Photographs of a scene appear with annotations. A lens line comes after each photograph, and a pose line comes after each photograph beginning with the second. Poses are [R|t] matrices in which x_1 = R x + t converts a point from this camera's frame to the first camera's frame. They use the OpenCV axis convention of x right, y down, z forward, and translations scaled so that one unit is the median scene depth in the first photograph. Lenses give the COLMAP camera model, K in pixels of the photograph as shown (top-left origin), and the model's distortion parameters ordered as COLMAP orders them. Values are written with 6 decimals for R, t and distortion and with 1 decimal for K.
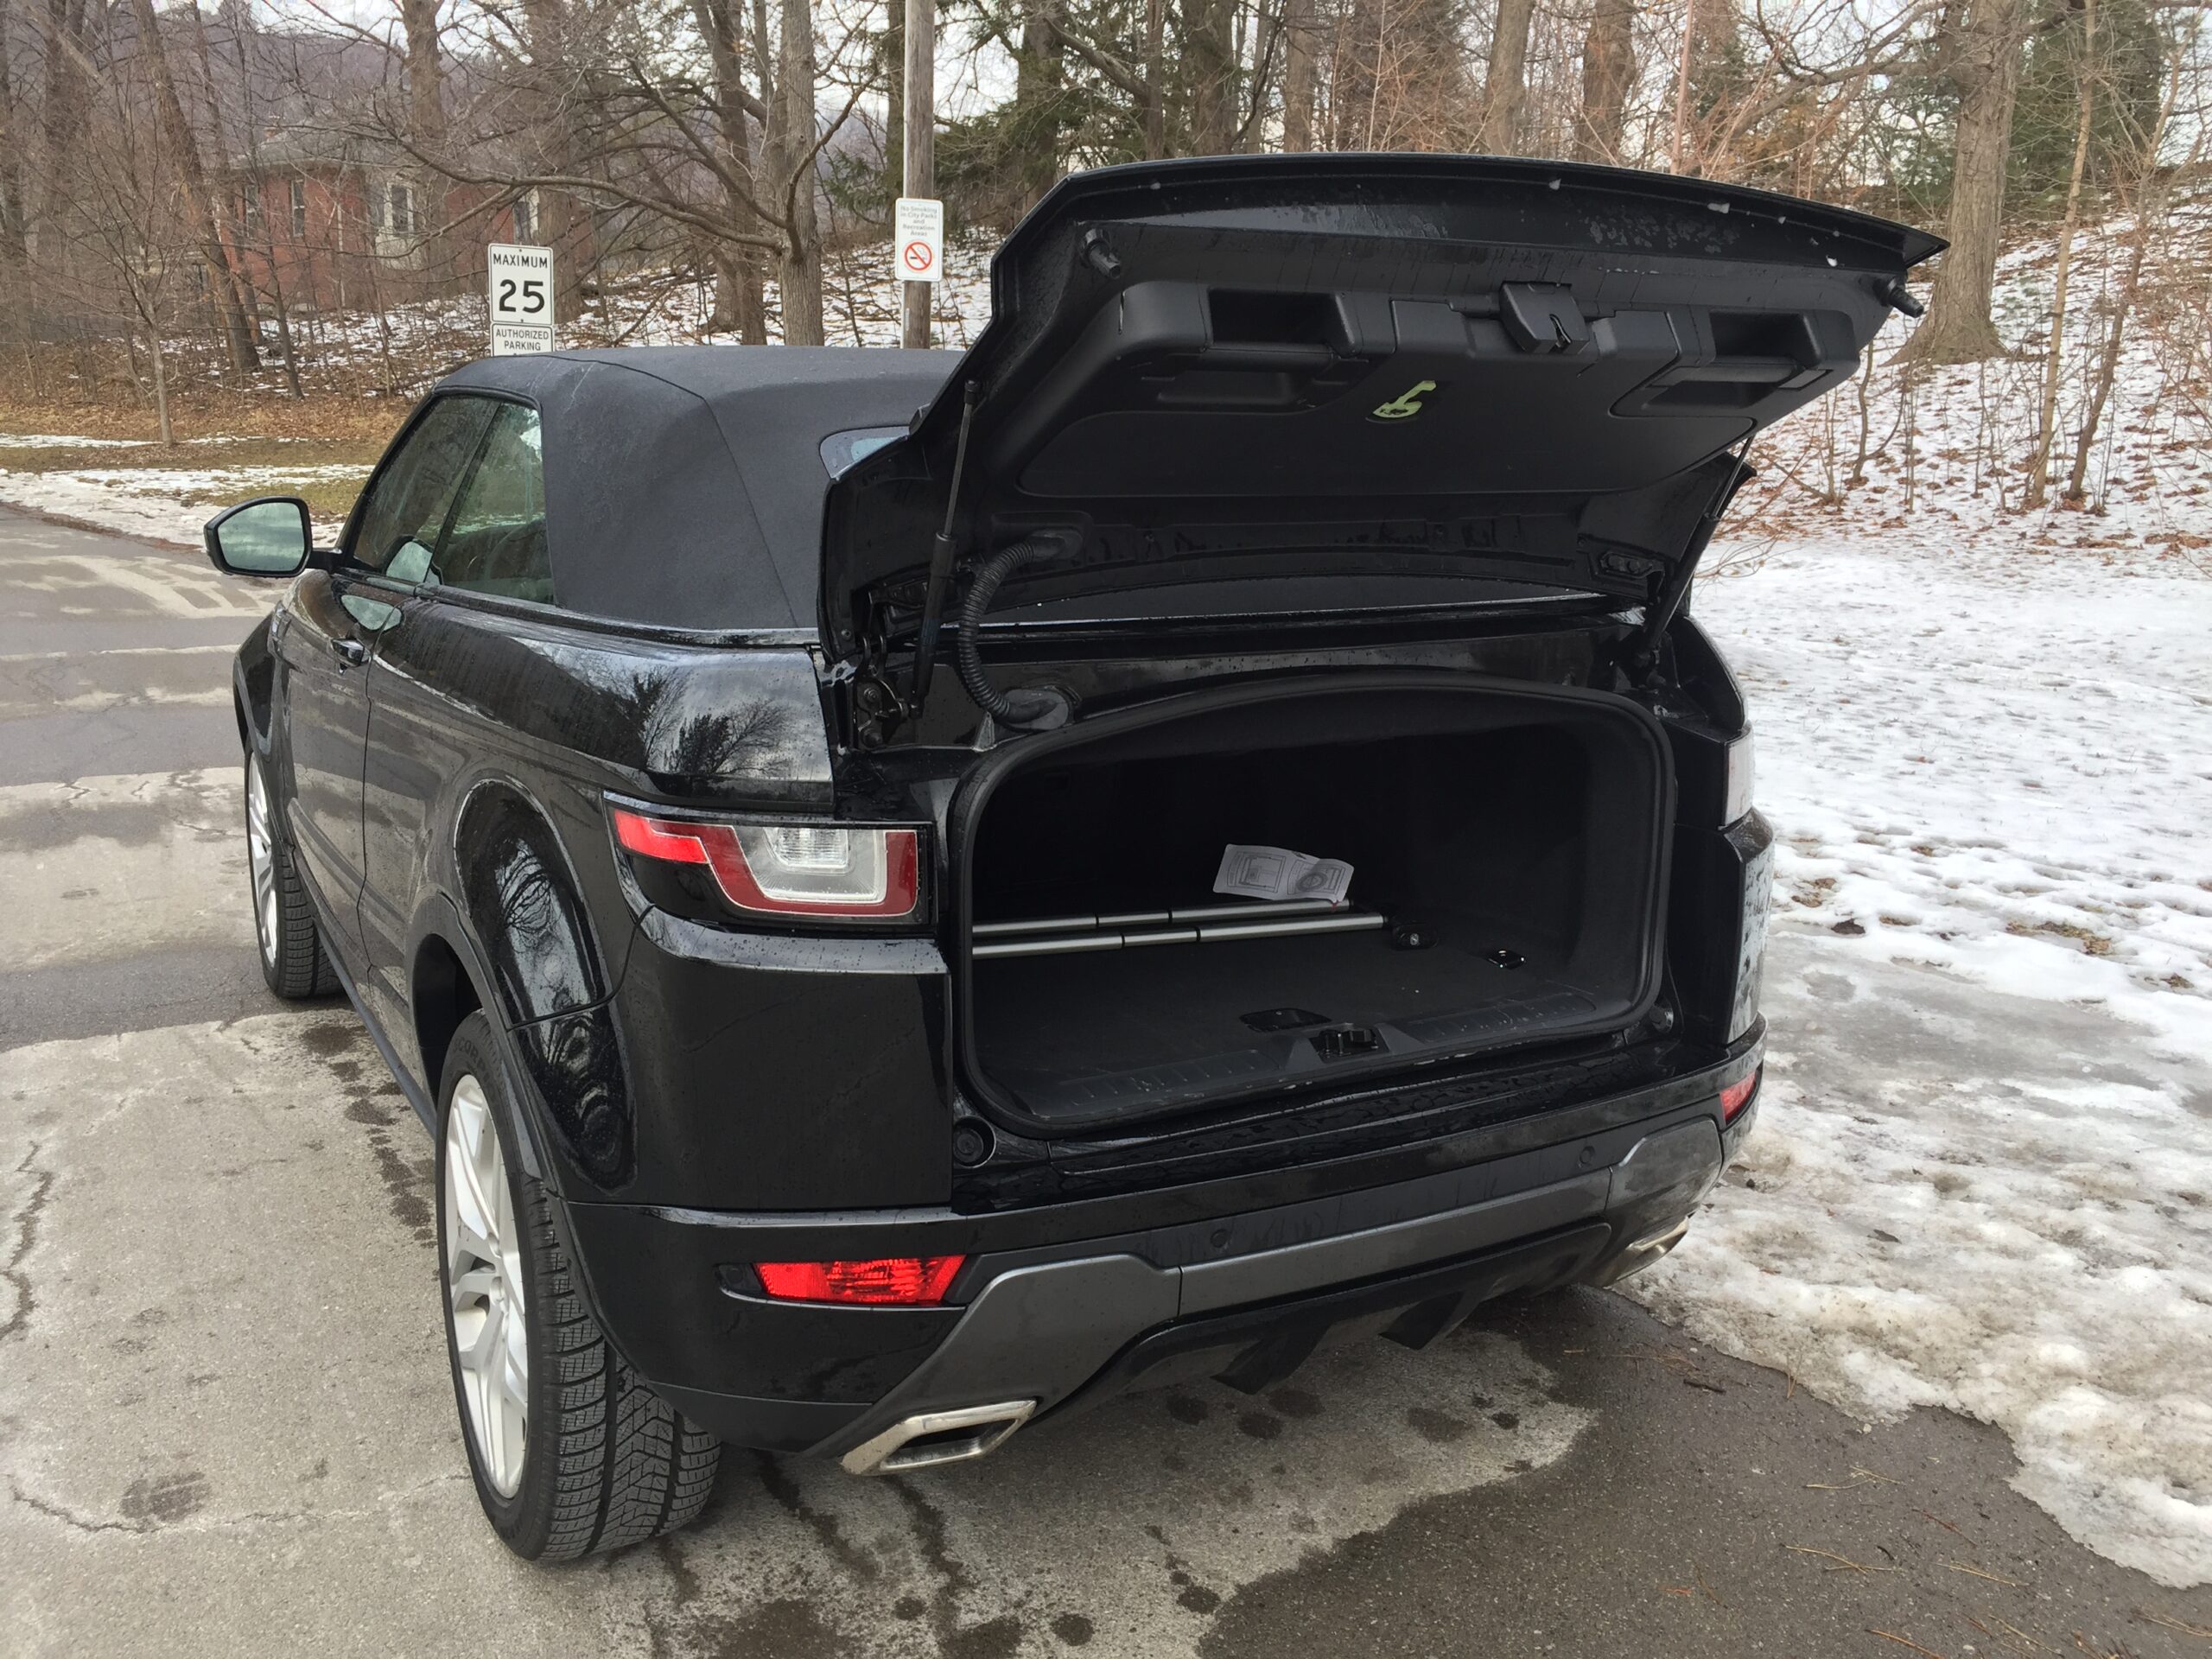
lens RADIAL K [[1904.7, 0, 1112.0], [0, 1904.7, 825.4], [0, 0, 1]] dist [0.097561, -0.150832]
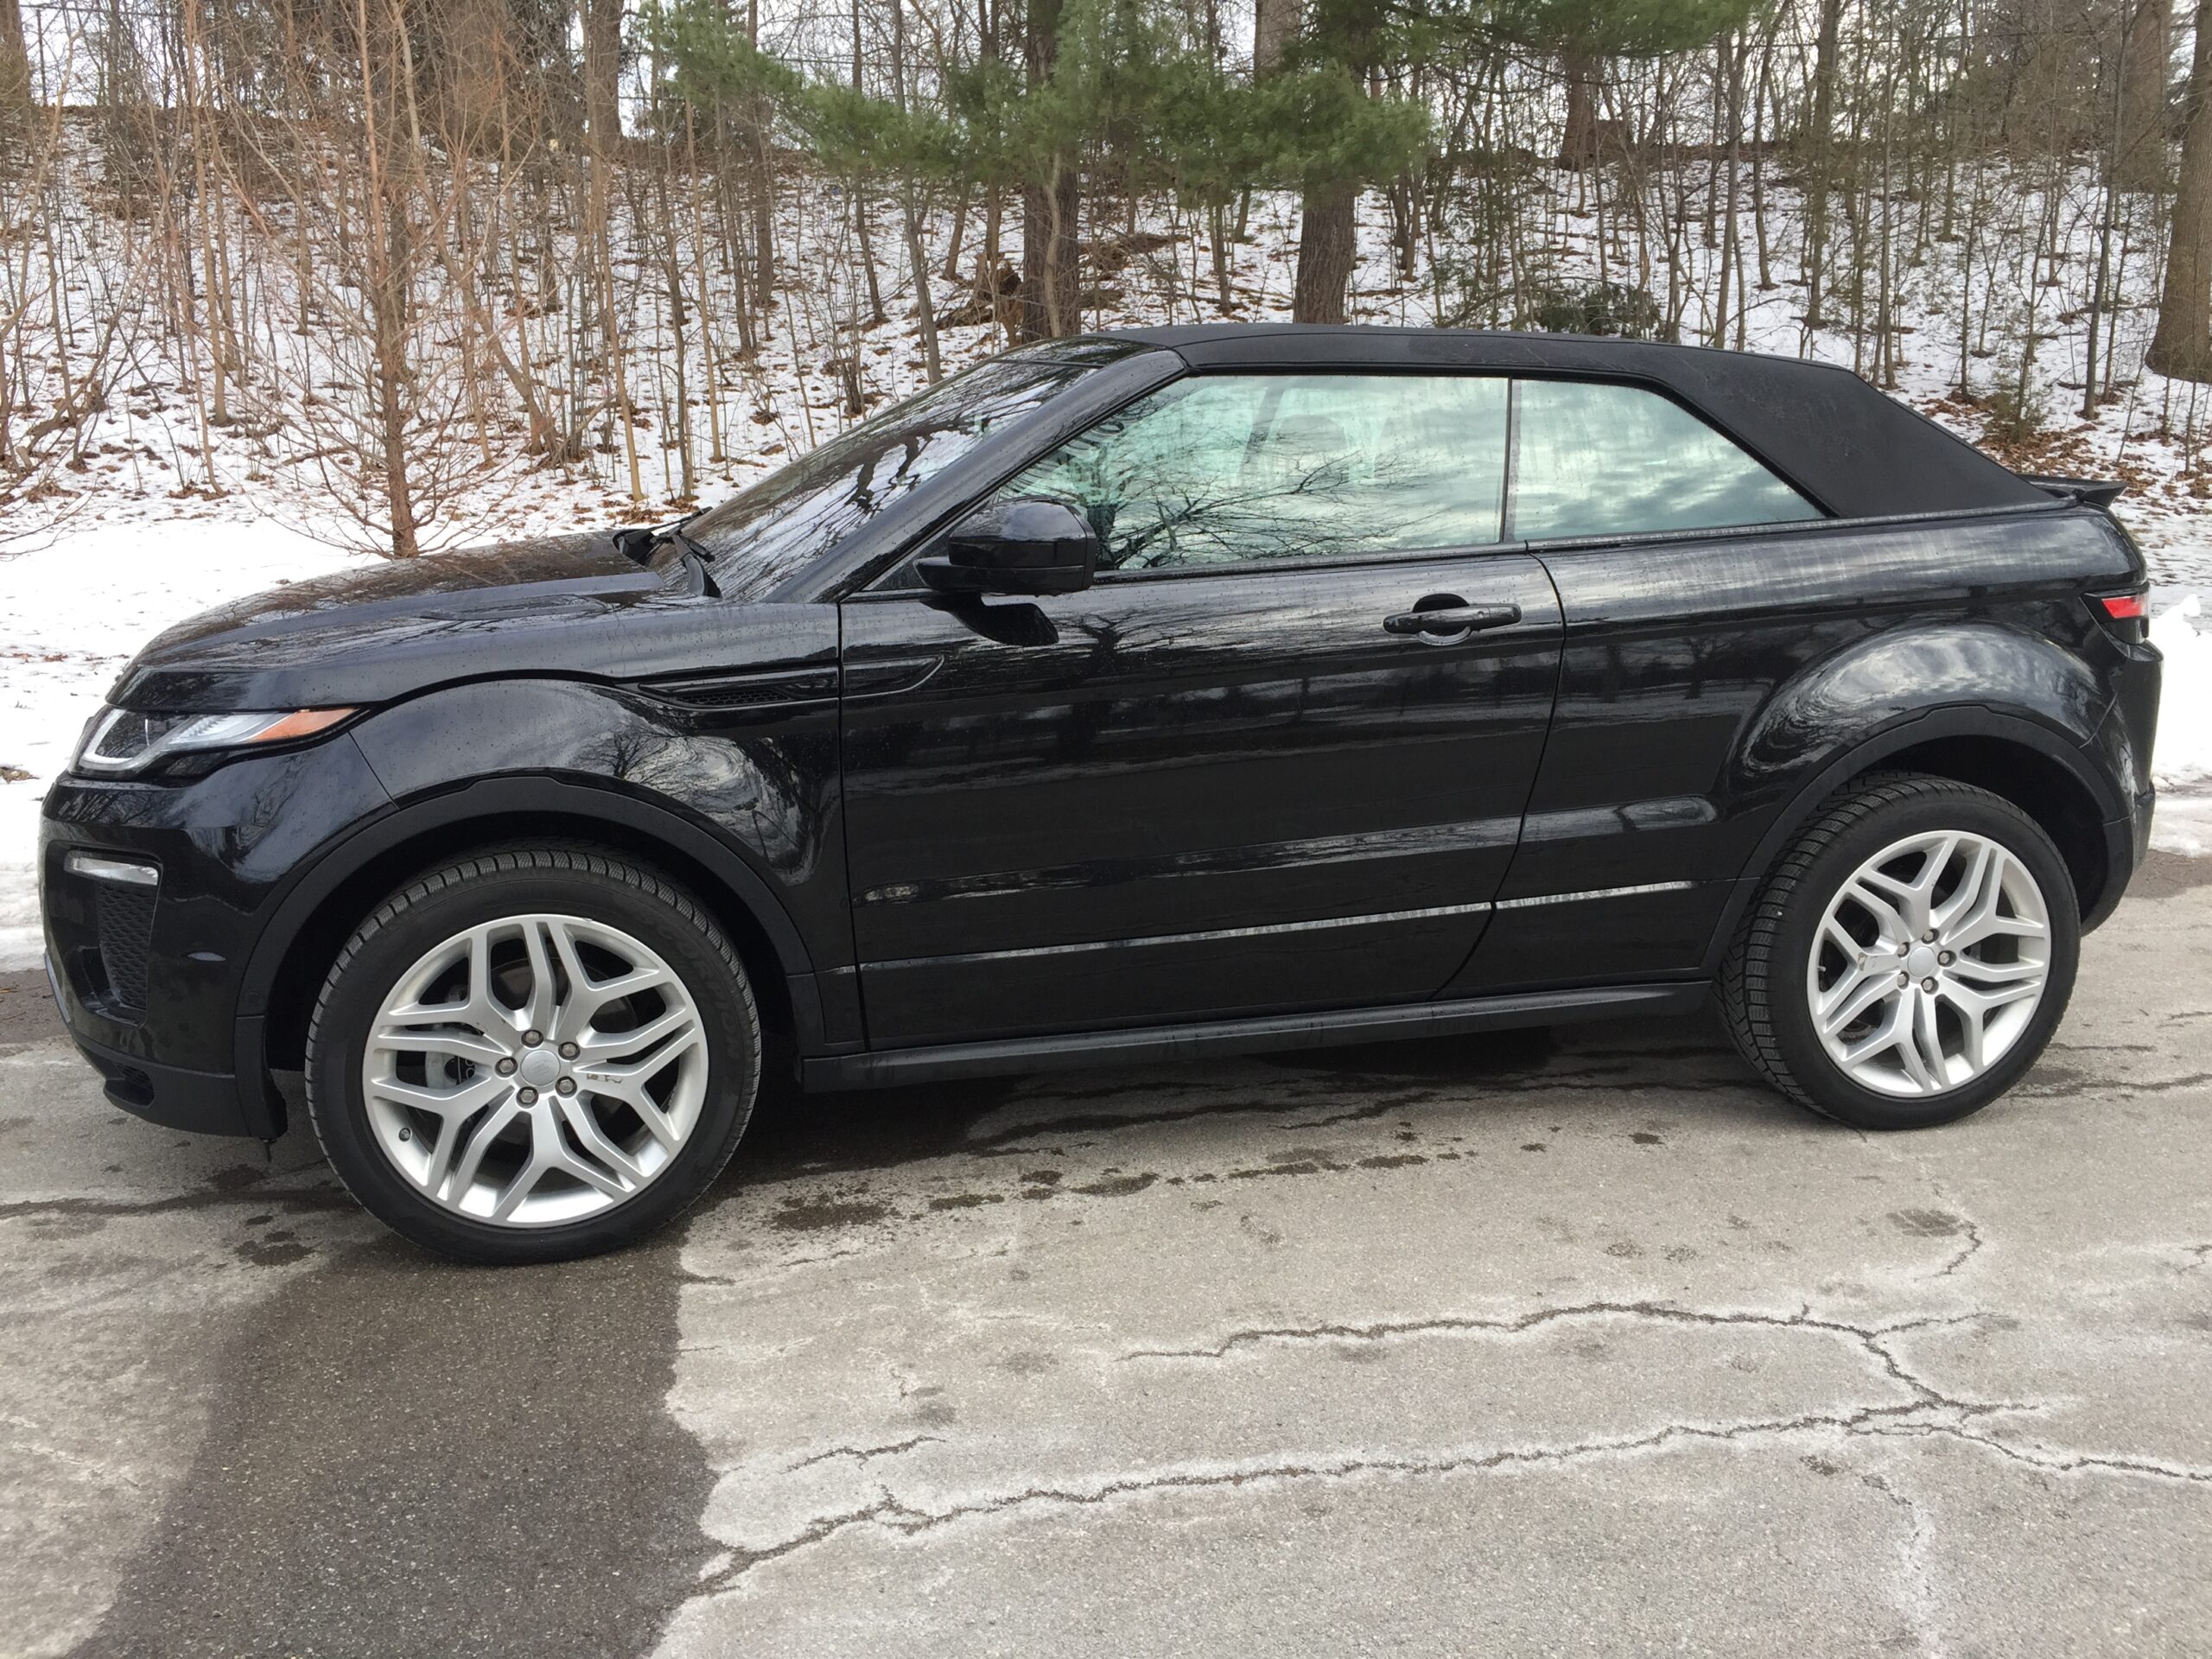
lens RADIAL K [[1904.7, 0, 1112.0], [0, 1904.7, 825.4], [0, 0, 1]] dist [0.097561, -0.150832]
pose [[0.246873, -0.229912, 0.941379, -1.386464], [0.204077, 0.961996, 0.181429, -0.200775], [-0.947316, 0.147323, 0.284410, 0.857730]]
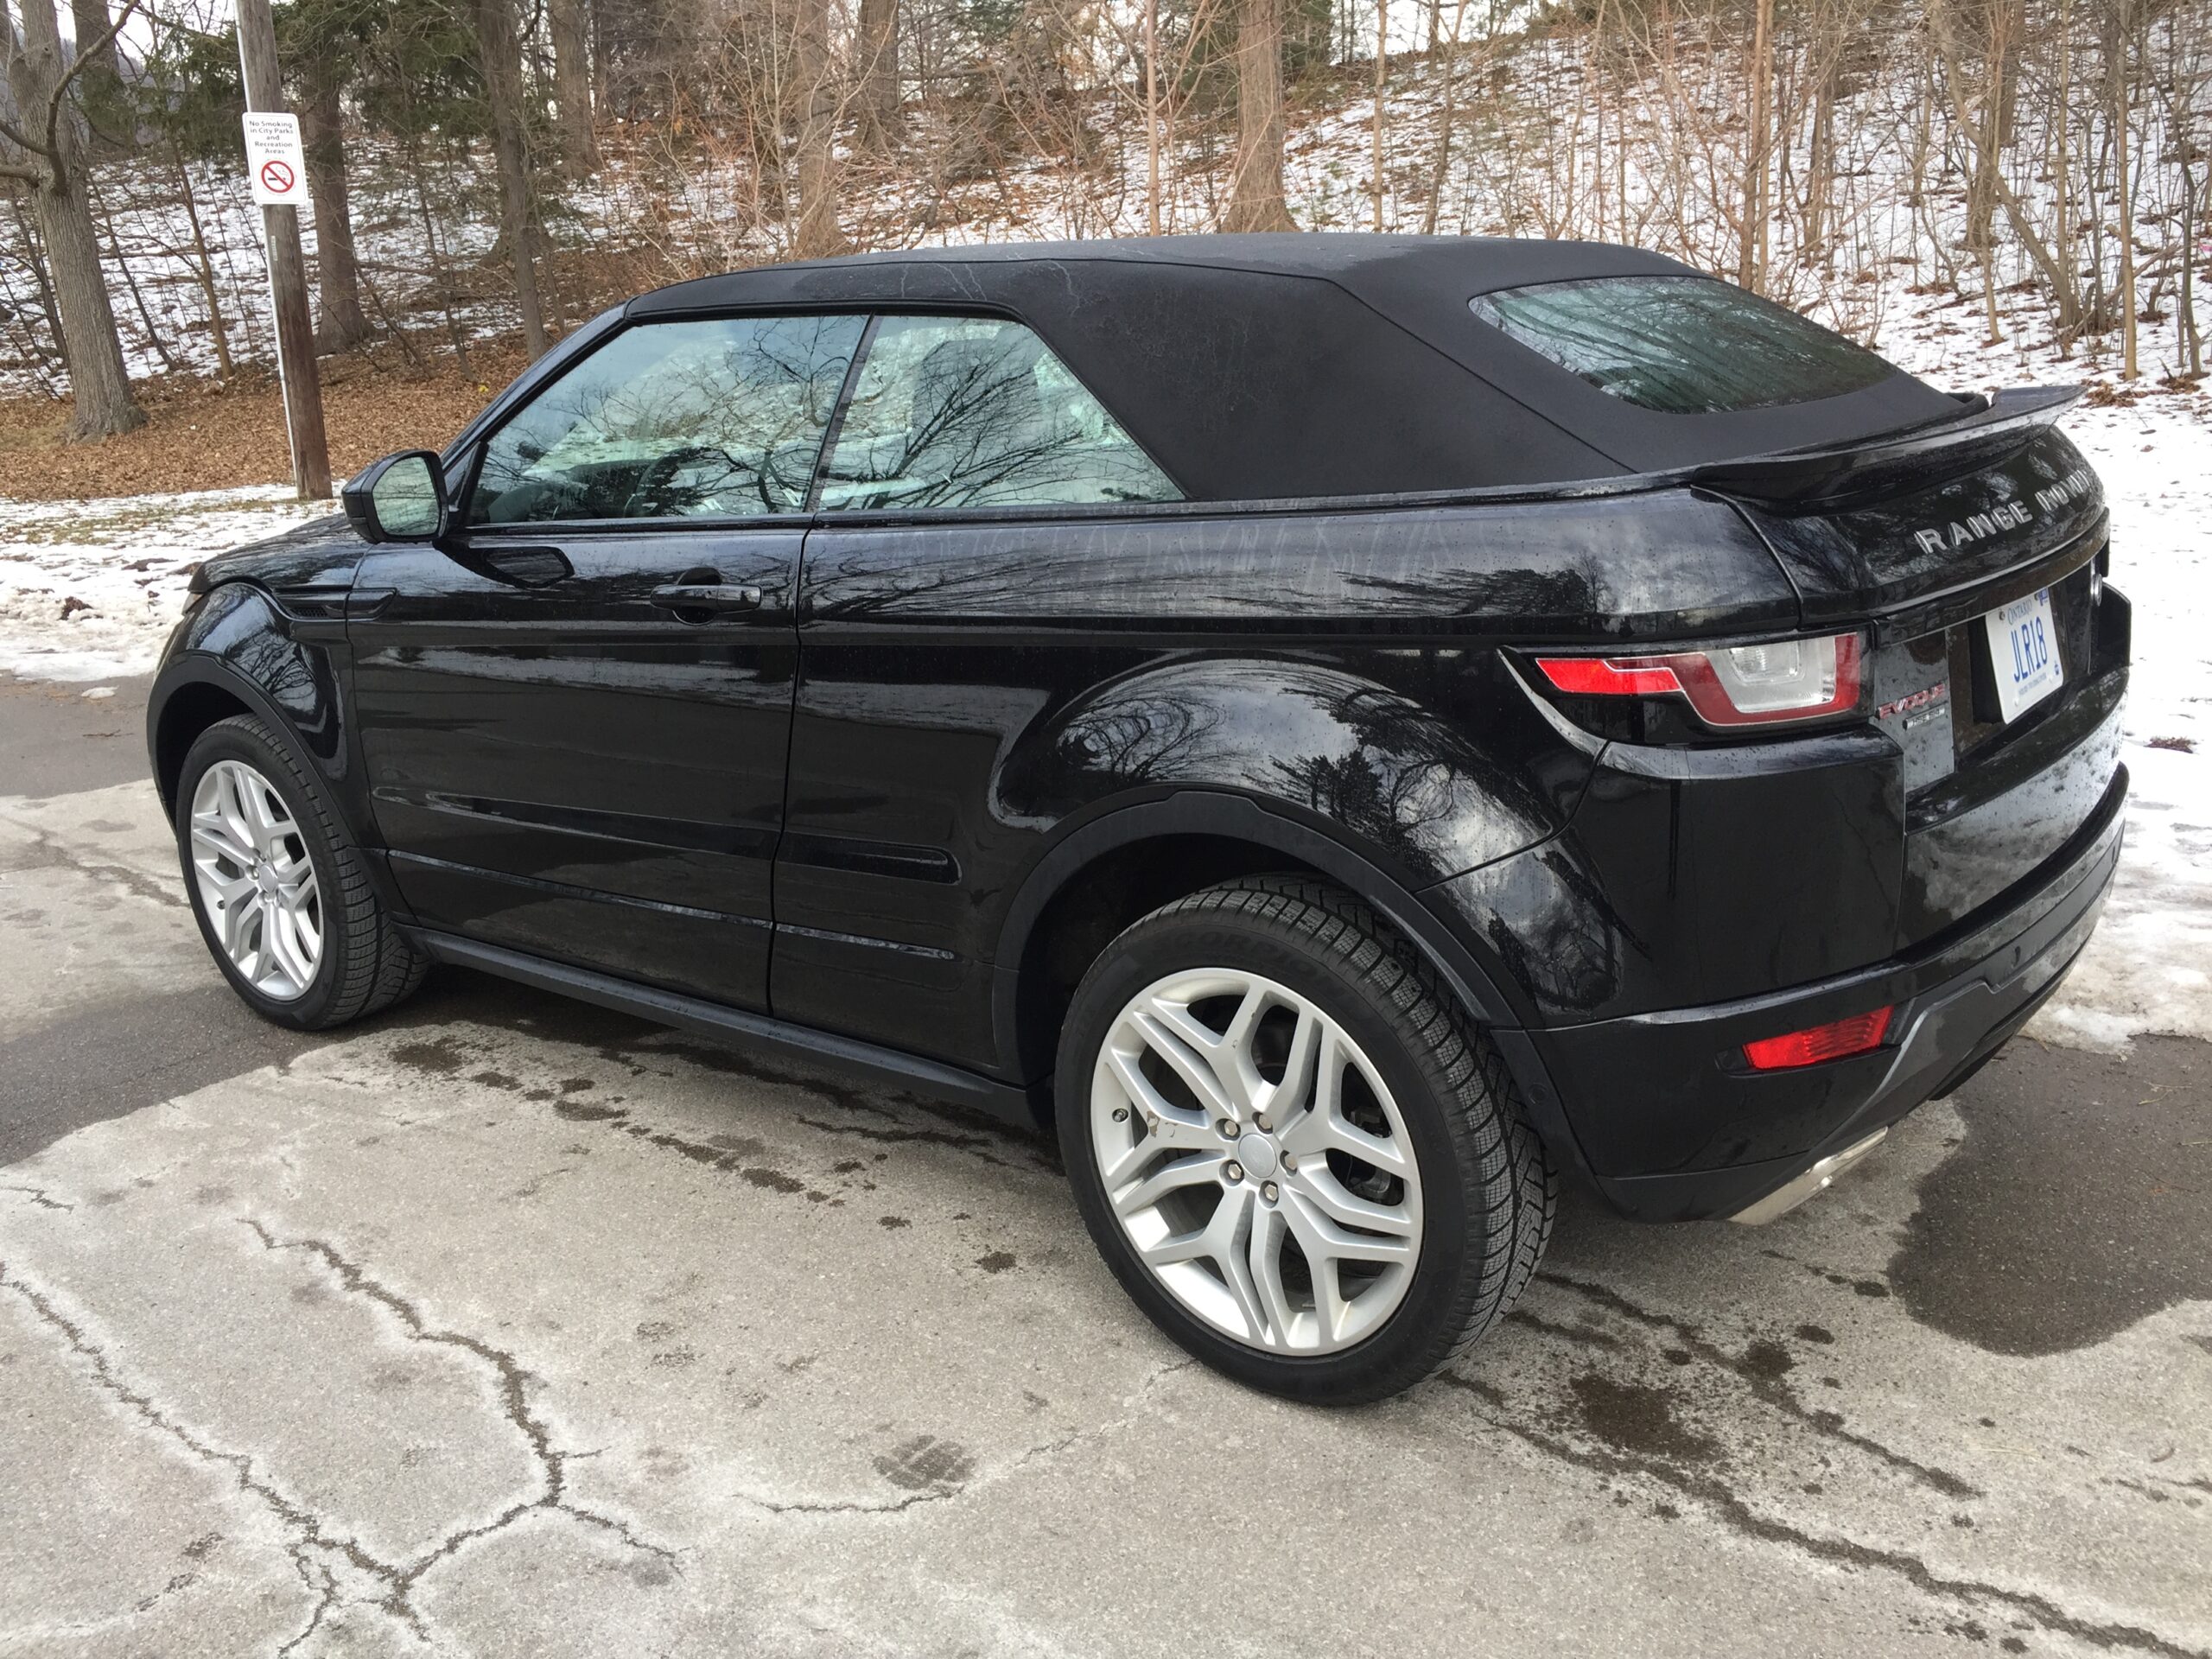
lens RADIAL K [[1904.7, 0, 1112.0], [0, 1904.7, 825.4], [0, 0, 1]] dist [0.097561, -0.150832]
pose [[0.921893, -0.160534, 0.352621, -0.536916], [0.145199, 0.986944, 0.069706, -0.016748], [-0.359207, -0.013062, 0.933166, 0.056173]]
